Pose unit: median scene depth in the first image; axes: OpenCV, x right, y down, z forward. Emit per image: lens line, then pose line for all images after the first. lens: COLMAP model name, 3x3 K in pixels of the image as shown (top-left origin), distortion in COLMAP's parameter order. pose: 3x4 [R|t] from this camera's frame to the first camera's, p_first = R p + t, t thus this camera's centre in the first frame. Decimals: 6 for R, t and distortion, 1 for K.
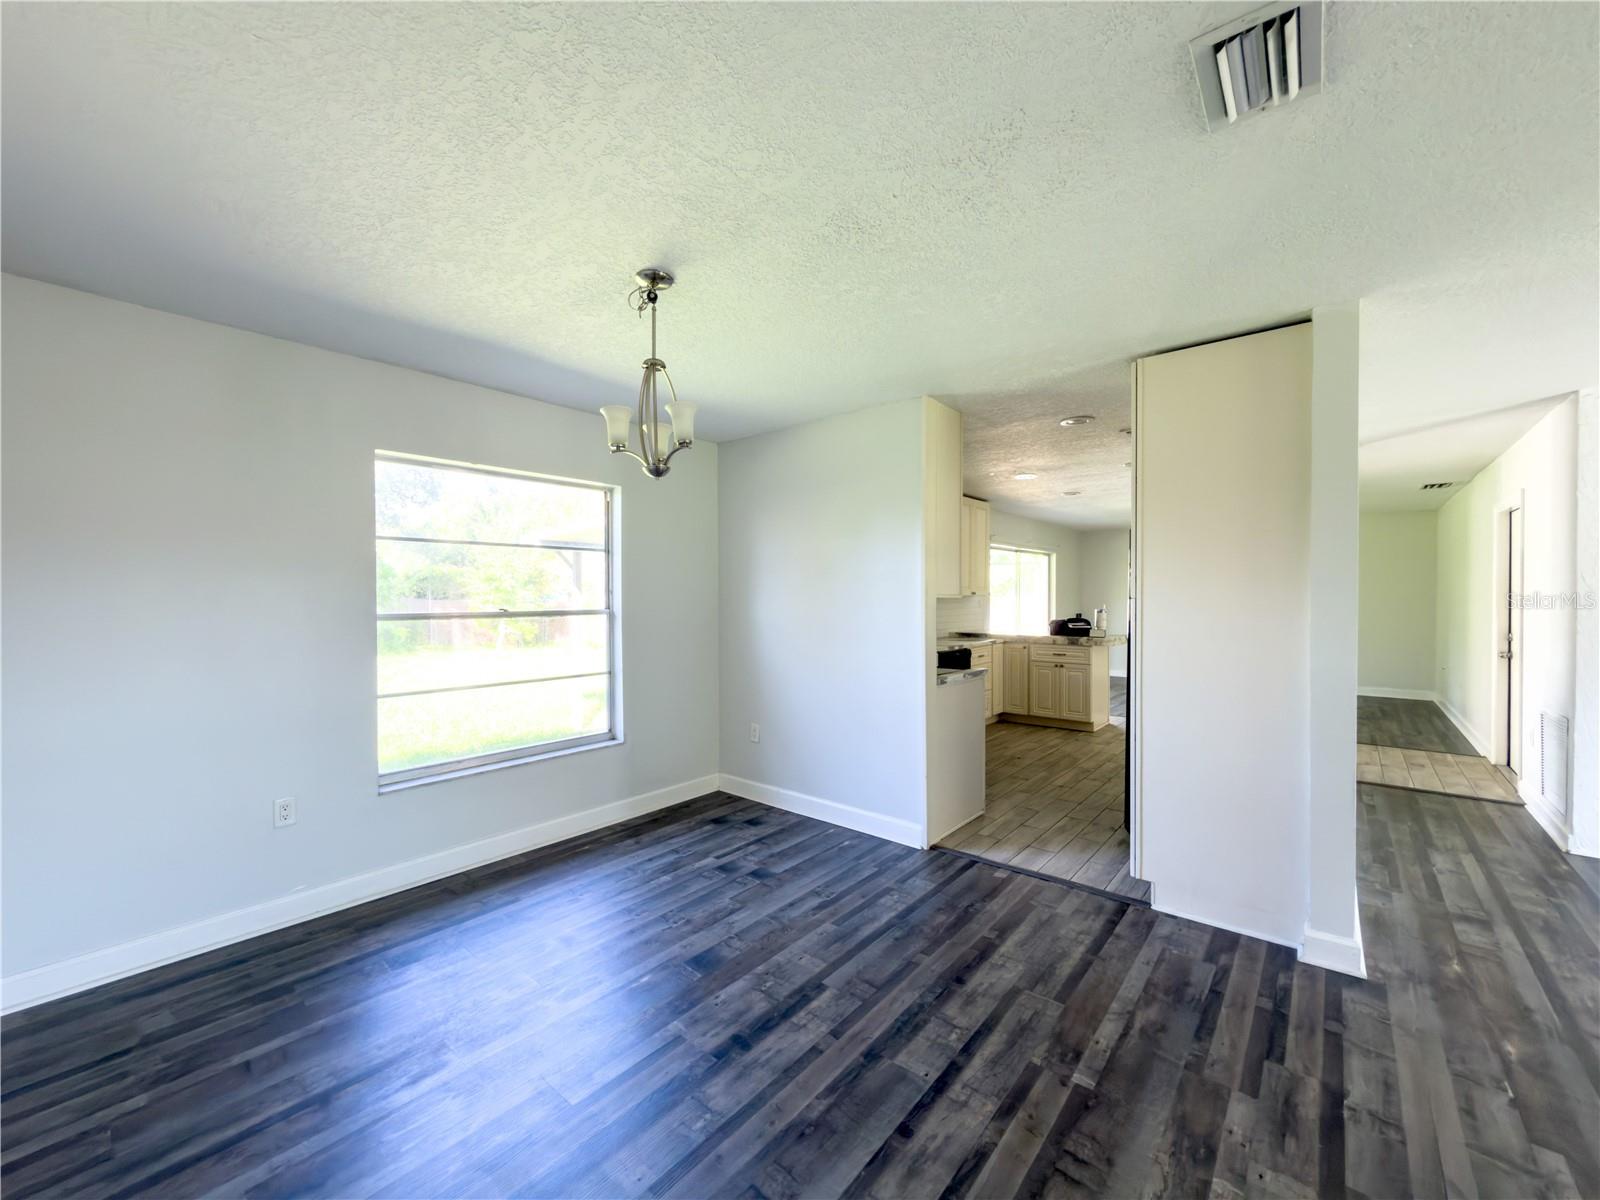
lens RADIAL K [[638.9, 0, 804.2], [0, 638.9, 602.8], [0, 0, 1]] dist [-0.000648, 0.000146]
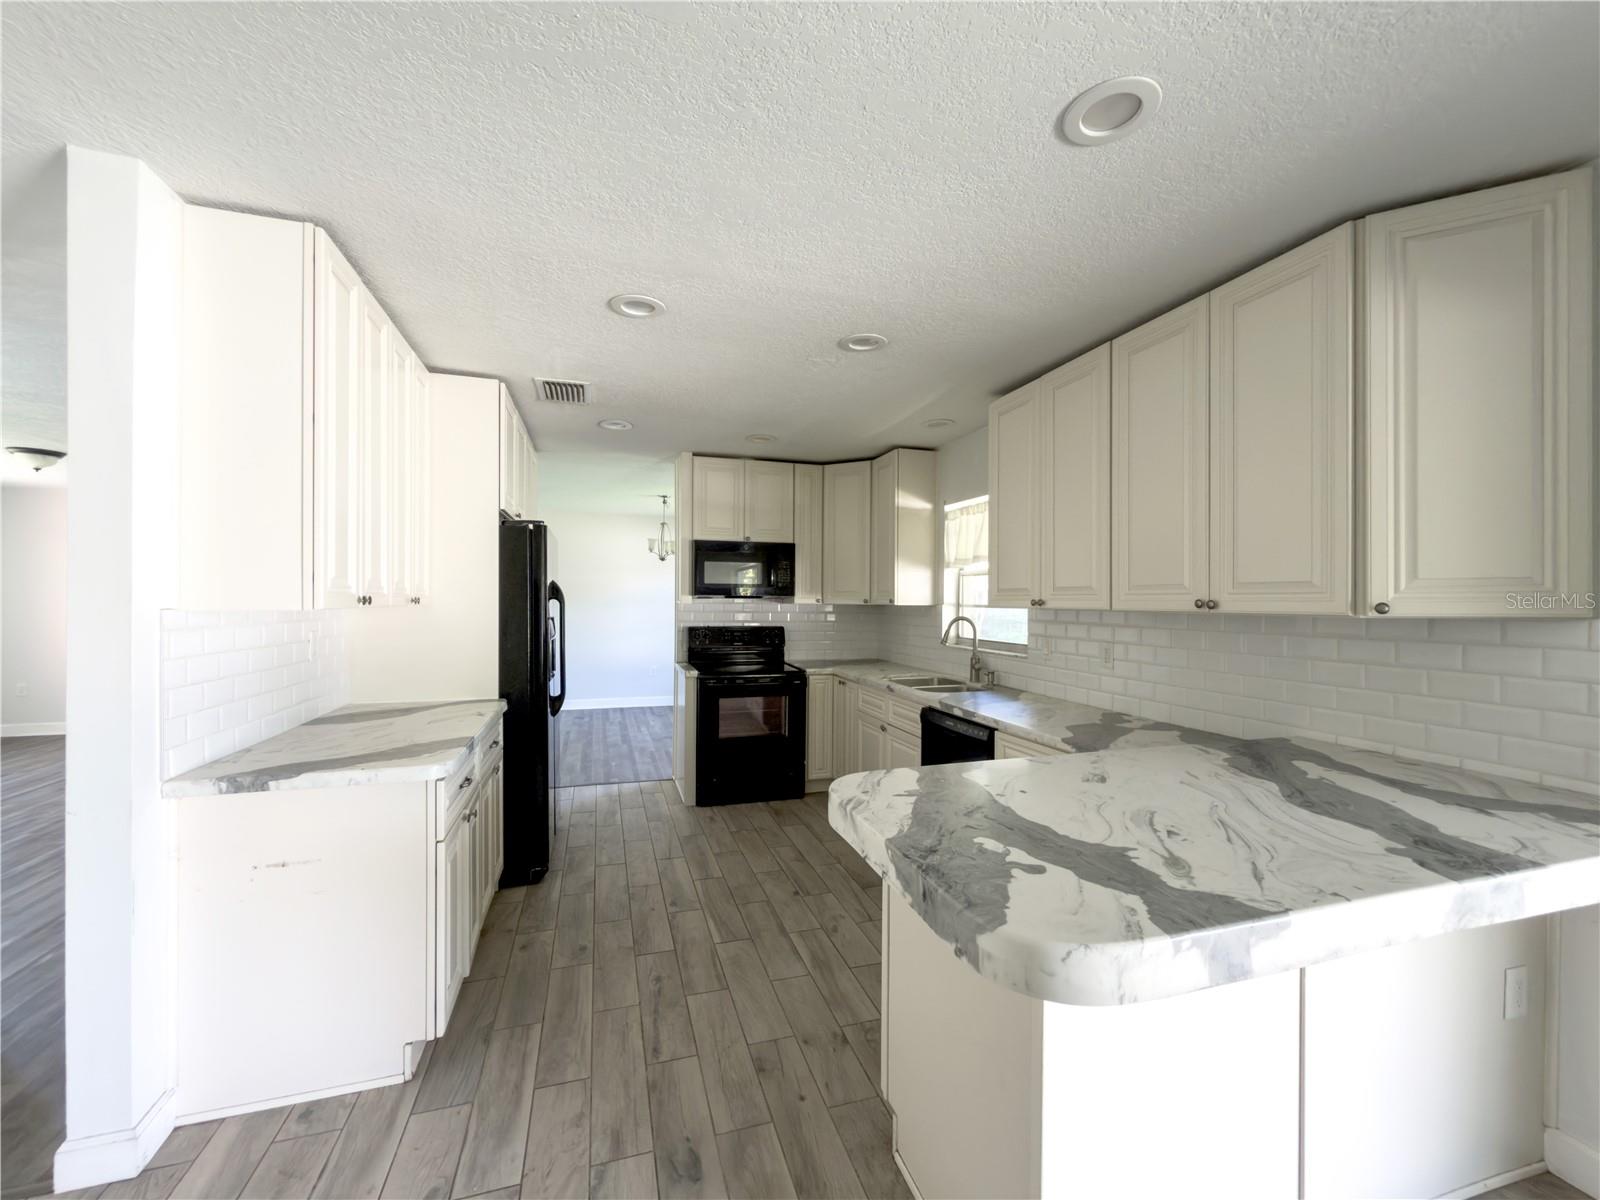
lens RADIAL K [[638.9, 0, 804.2], [0, 638.9, 602.8], [0, 0, 1]] dist [-0.000648, 0.000146]
pose [[-0.535298, 0.004607, -0.844651, 1.184226], [-0.012645, 0.999829, 0.013467, -0.027747], [0.844569, 0.017890, -0.535149, 1.912047]]
